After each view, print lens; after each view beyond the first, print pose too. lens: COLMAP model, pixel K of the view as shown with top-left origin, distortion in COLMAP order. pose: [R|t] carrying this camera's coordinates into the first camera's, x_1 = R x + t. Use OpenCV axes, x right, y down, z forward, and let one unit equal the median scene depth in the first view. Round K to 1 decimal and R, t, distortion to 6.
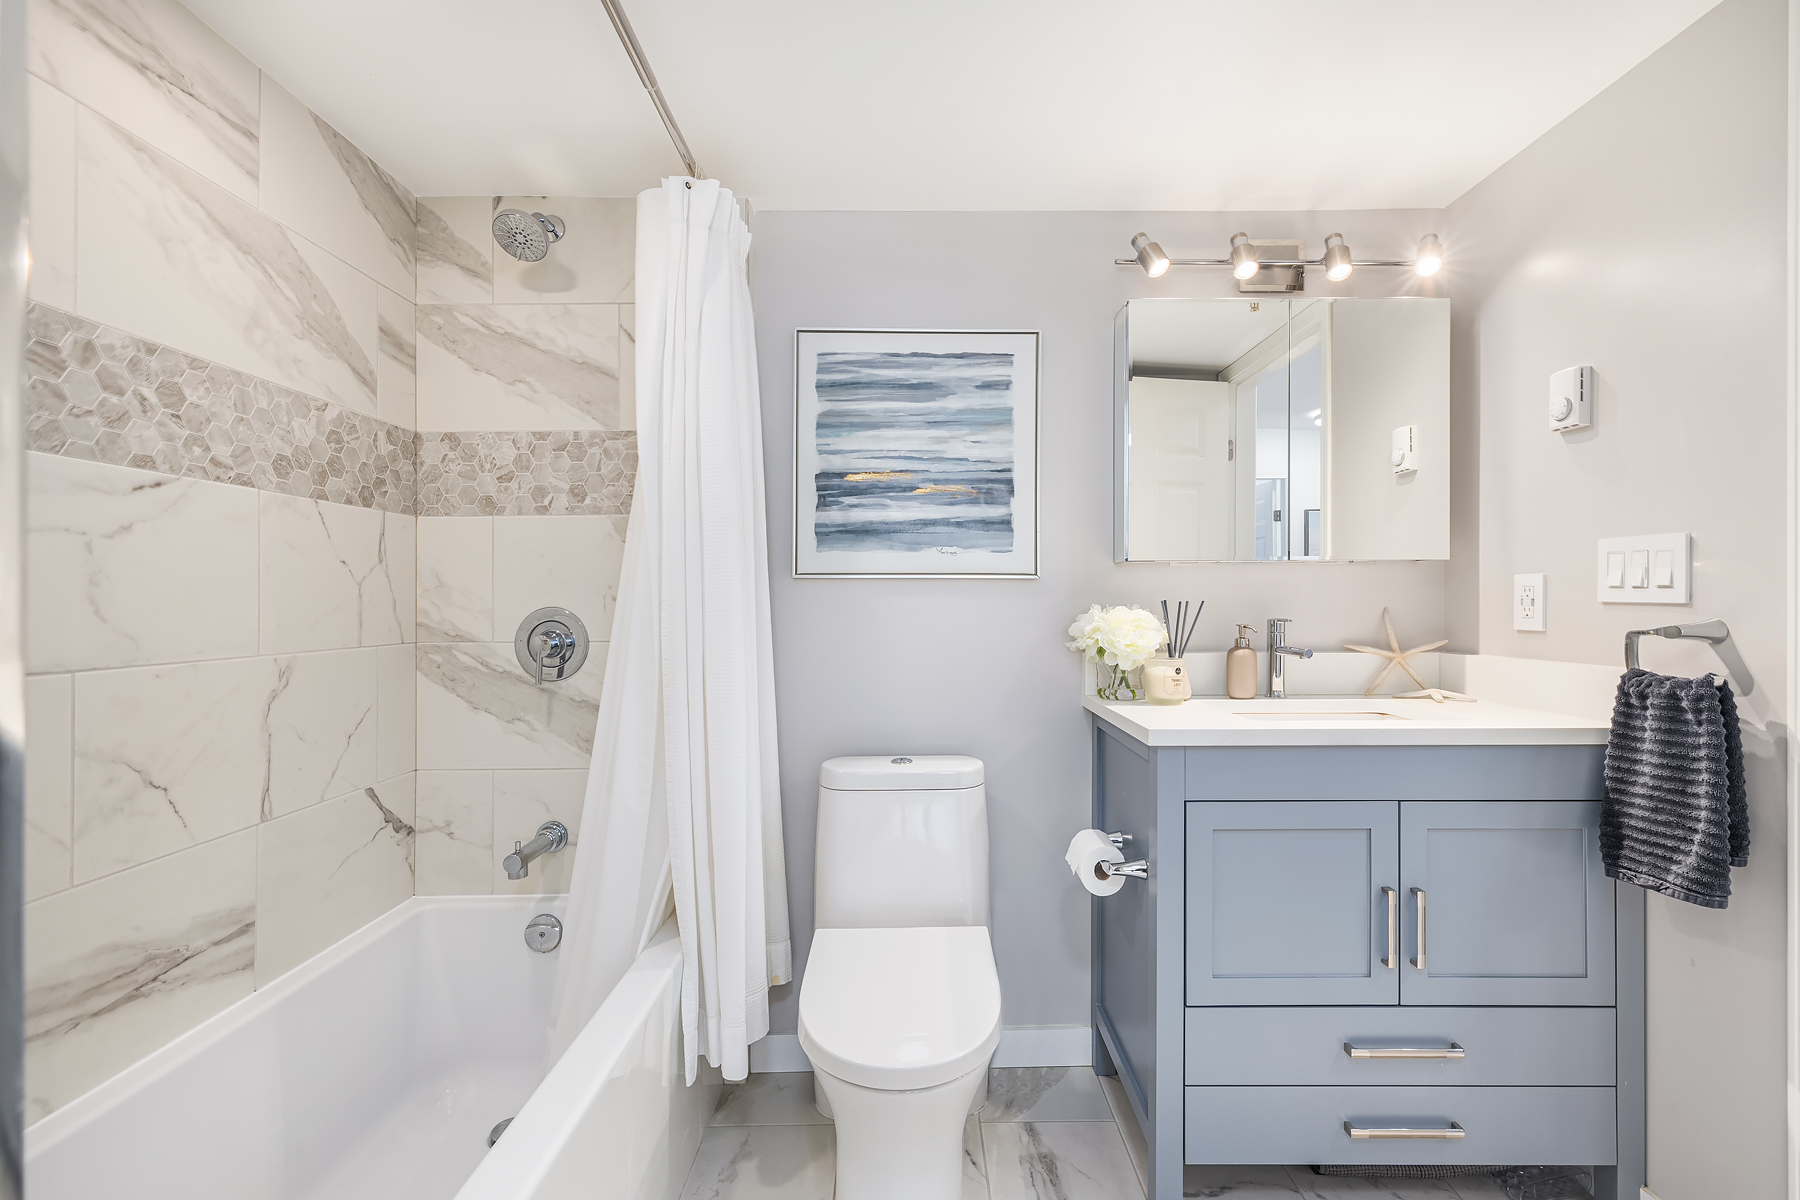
lens RADIAL K [[767.0, 0, 914.1], [0, 767.0, 584.6], [0, 0, 1]] dist [0.001607, 0.000367]
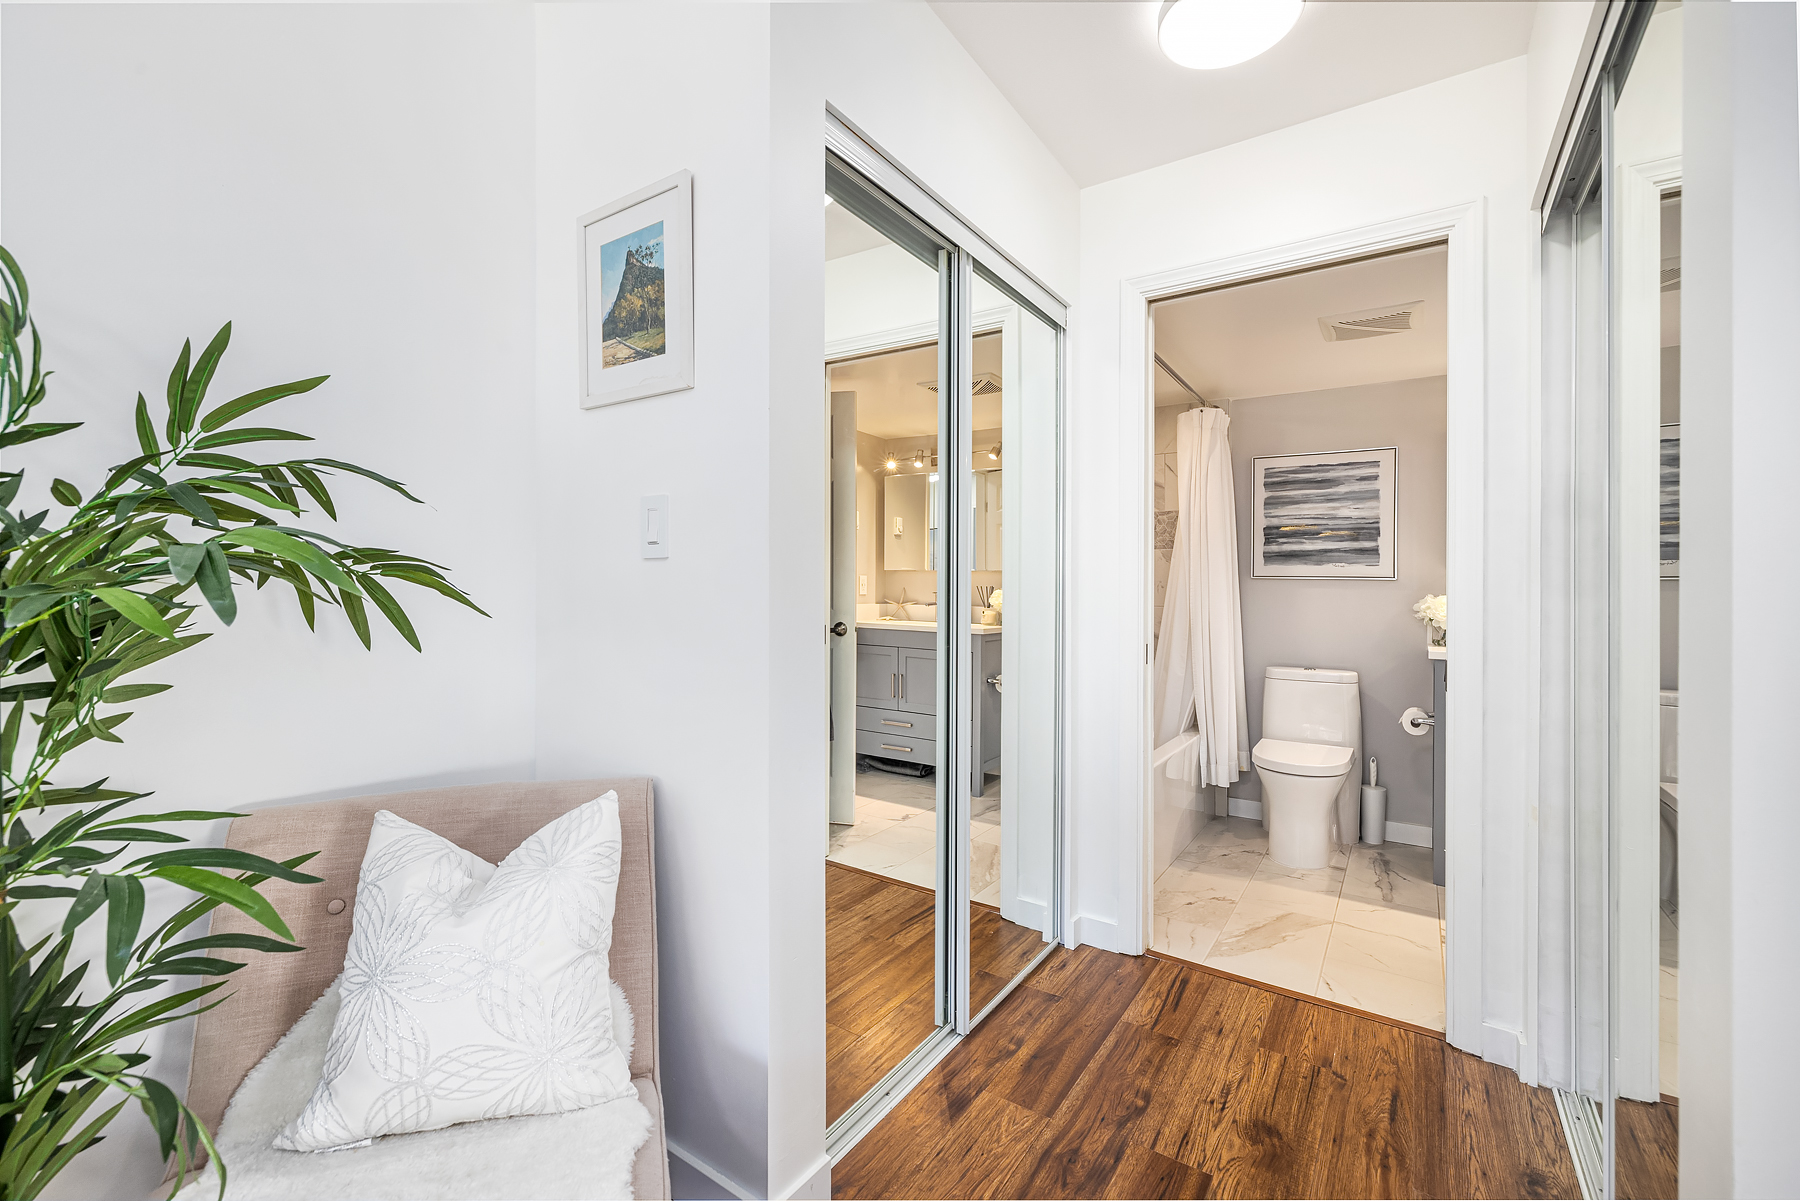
lens RADIAL K [[803.0, 0, 863.3], [0, 803.0, 573.7], [0, 0, 1]] dist [0.002904, 0.000144]
pose [[0.821898, 0.001309, -0.569633, 0.213719], [-0.010406, 0.999865, -0.012717, 0.015522], [0.569539, 0.016379, 0.821801, -1.356880]]
